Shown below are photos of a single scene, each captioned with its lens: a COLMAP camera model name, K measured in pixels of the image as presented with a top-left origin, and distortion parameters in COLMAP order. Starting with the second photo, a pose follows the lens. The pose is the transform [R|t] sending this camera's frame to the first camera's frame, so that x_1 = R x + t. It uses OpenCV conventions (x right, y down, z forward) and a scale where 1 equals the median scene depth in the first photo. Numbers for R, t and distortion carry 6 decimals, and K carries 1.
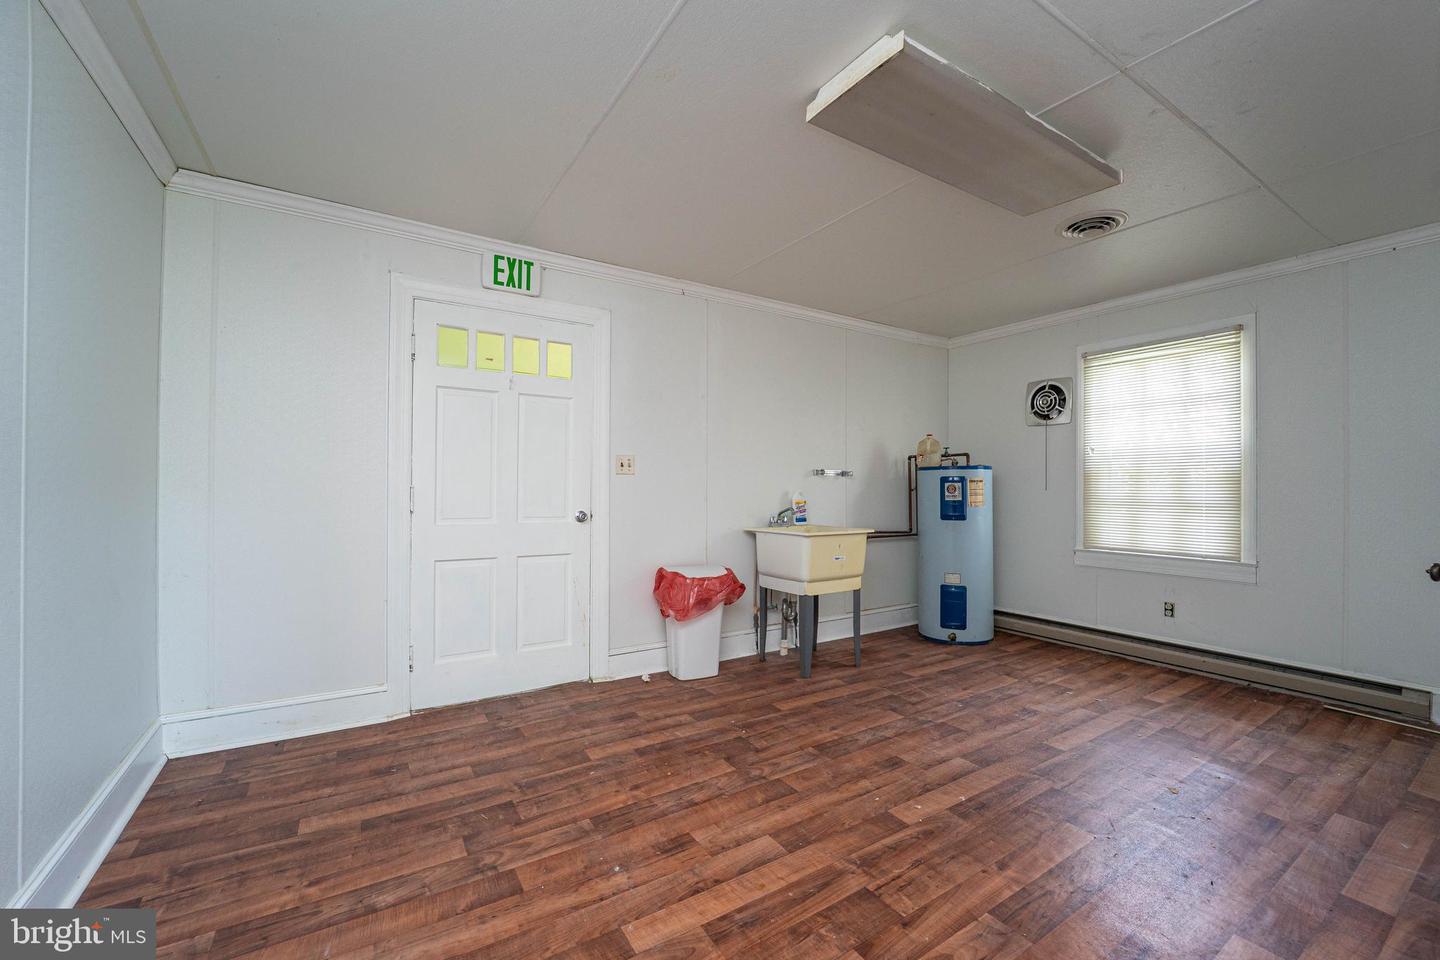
lens RADIAL K [[584.9, 0, 726.2], [0, 584.9, 484.2], [0, 0, 1]] dist [-0.024706, -0.000313]
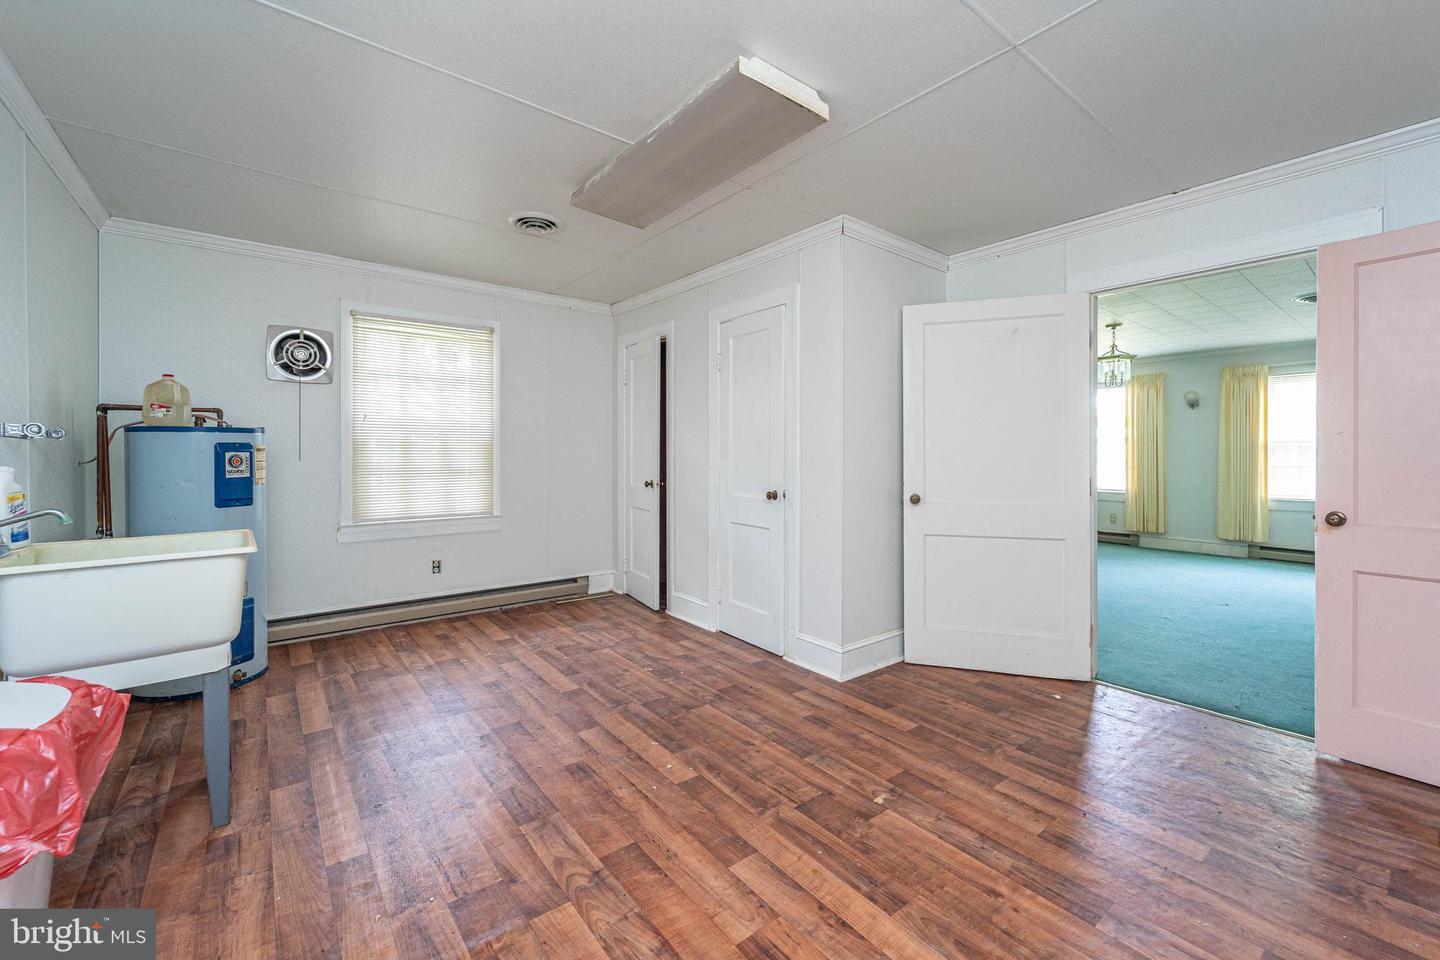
lens RADIAL K [[586.0, 0, 724.6], [0, 586.0, 453.8], [0, 0, 1]] dist [-0.000121, -0.000038]
pose [[-0.102435, -0.004614, 0.994729, -0.442875], [-0.003794, 0.999984, 0.004248, -0.006588], [-0.994732, -0.003338, -0.102451, 0.616493]]
